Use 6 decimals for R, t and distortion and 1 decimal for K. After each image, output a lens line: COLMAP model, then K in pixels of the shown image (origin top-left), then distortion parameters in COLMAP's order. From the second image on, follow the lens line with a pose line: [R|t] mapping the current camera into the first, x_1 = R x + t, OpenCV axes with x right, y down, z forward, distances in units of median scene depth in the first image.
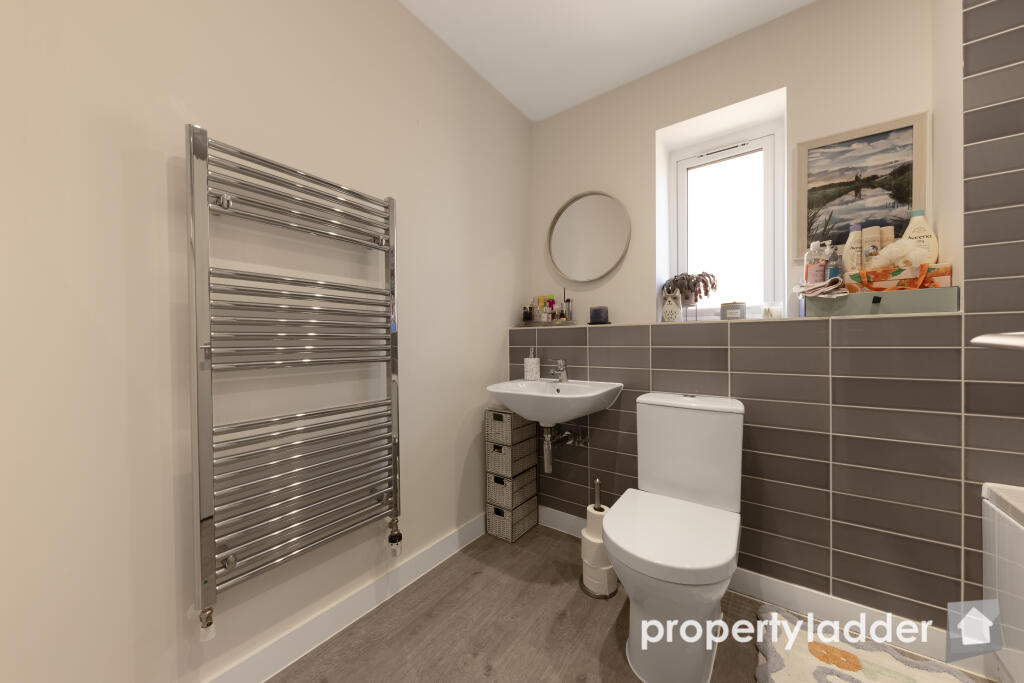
lens RADIAL K [[356.8, 0, 512.0], [0, 356.8, 341.5], [0, 0, 1]] dist [0.000005, -0.000127]
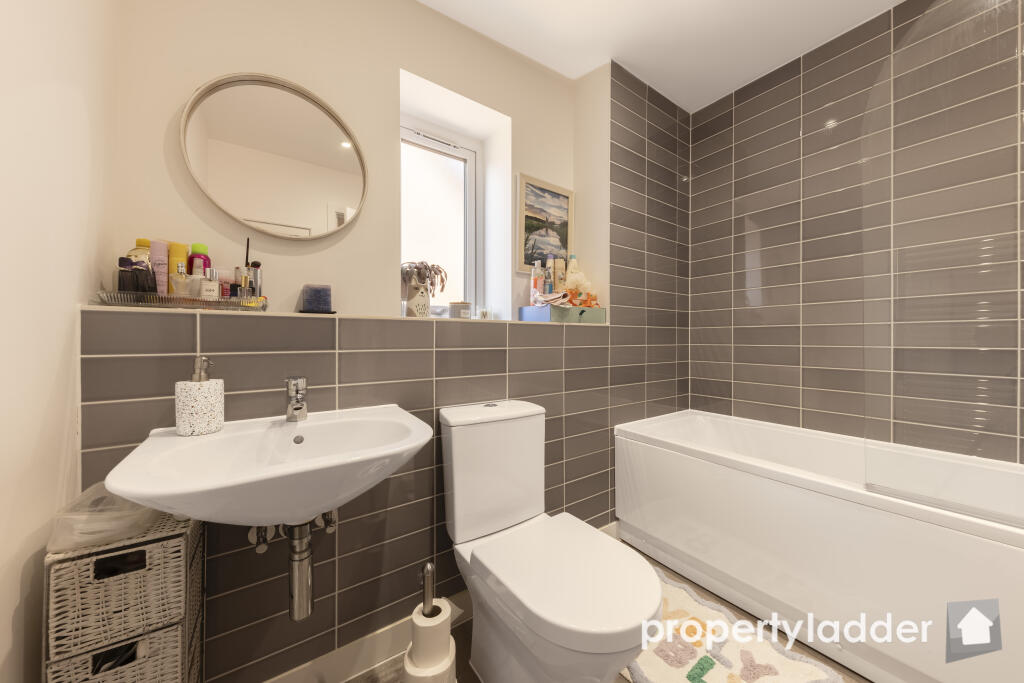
lens RADIAL K [[348.2, 0, 512.4], [0, 348.2, 338.7], [0, 0, 1]] dist [0.000472, 0.000039]
pose [[0.326025, 0.006117, 0.945341, -0.276249], [-0.003909, 0.999979, -0.005122, -0.004913], [-0.945353, -0.002025, 0.326042, 0.633520]]
